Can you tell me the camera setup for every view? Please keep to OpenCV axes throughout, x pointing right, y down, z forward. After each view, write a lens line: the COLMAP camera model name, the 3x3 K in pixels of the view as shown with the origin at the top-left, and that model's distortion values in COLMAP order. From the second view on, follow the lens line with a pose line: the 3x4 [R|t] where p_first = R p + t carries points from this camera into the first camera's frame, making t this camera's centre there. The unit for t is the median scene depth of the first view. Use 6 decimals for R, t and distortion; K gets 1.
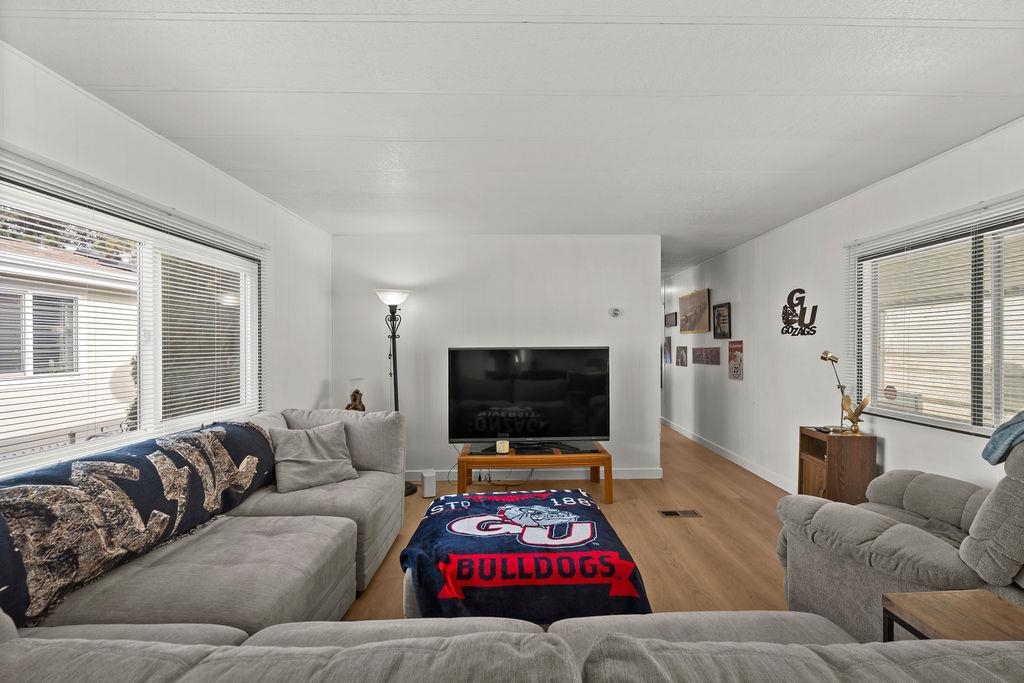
lens RADIAL K [[451.2, 0, 526.2], [0, 451.2, 344.7], [0, 0, 1]] dist [-0.004441, -0.000044]
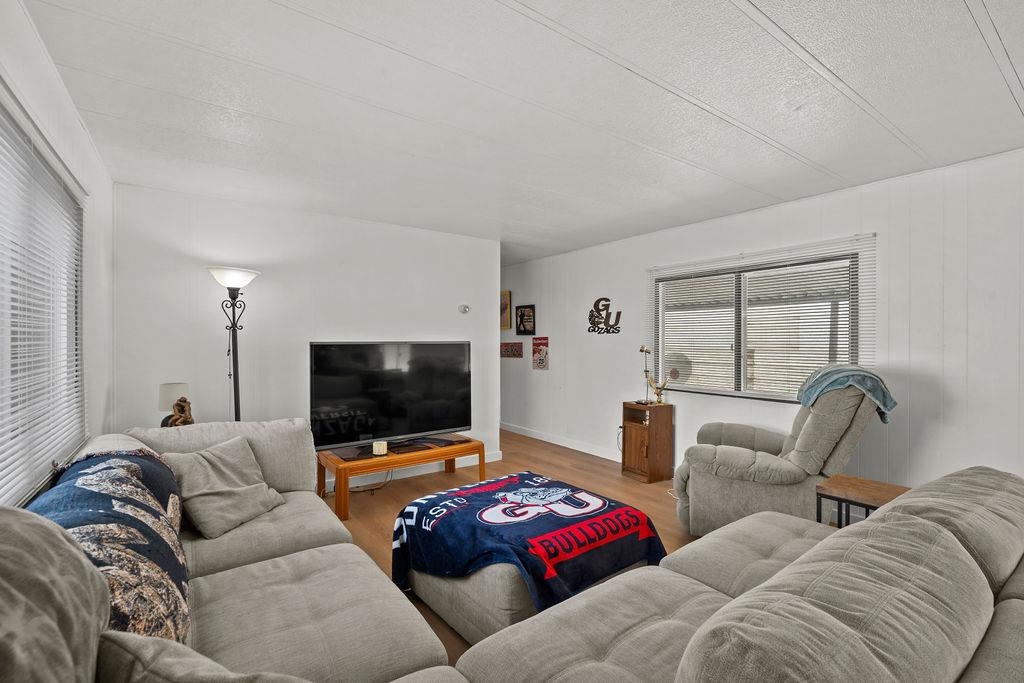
lens RADIAL K [[451.2, 0, 510.7], [0, 451.2, 342.0], [0, 0, 1]] dist [-0.004441, -0.000044]
pose [[0.823779, 0.003970, 0.566897, -0.480848], [-0.006770, 0.999973, 0.002835, 0.002622], [-0.566870, -0.006174, 0.823784, 0.101132]]
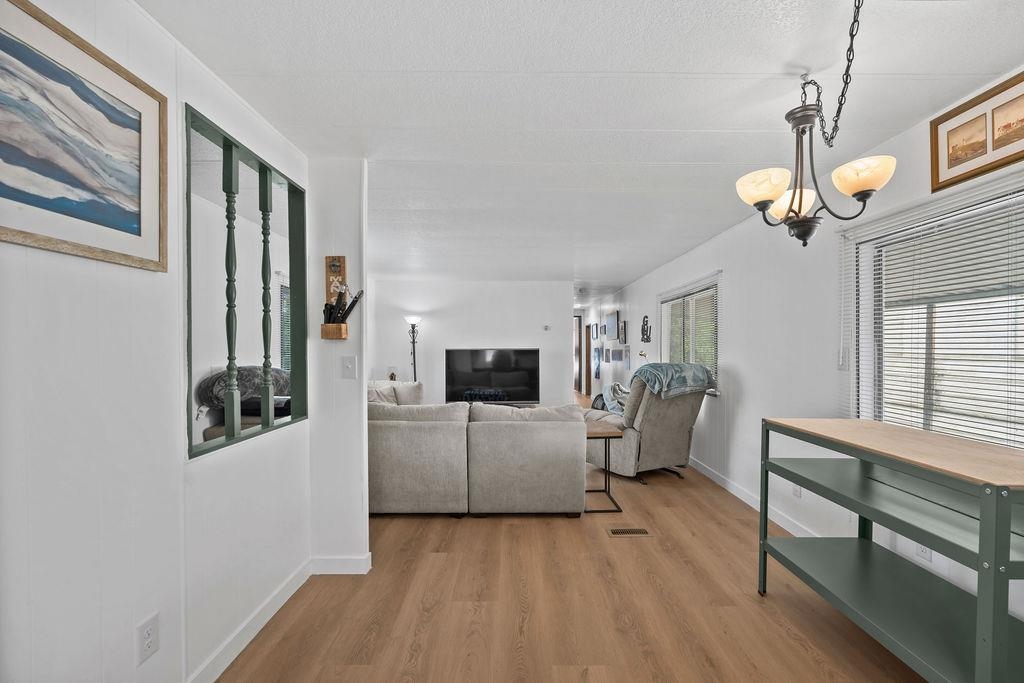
lens RADIAL K [[451.2, 0, 515.4], [0, 451.2, 351.7], [0, 0, 1]] dist [-0.004441, -0.000044]
pose [[0.999891, 0.003456, -0.014363, 0.166375], [-0.003363, 0.999973, 0.006481, 0.007558], [0.014385, -0.006432, 0.999876, -1.001601]]
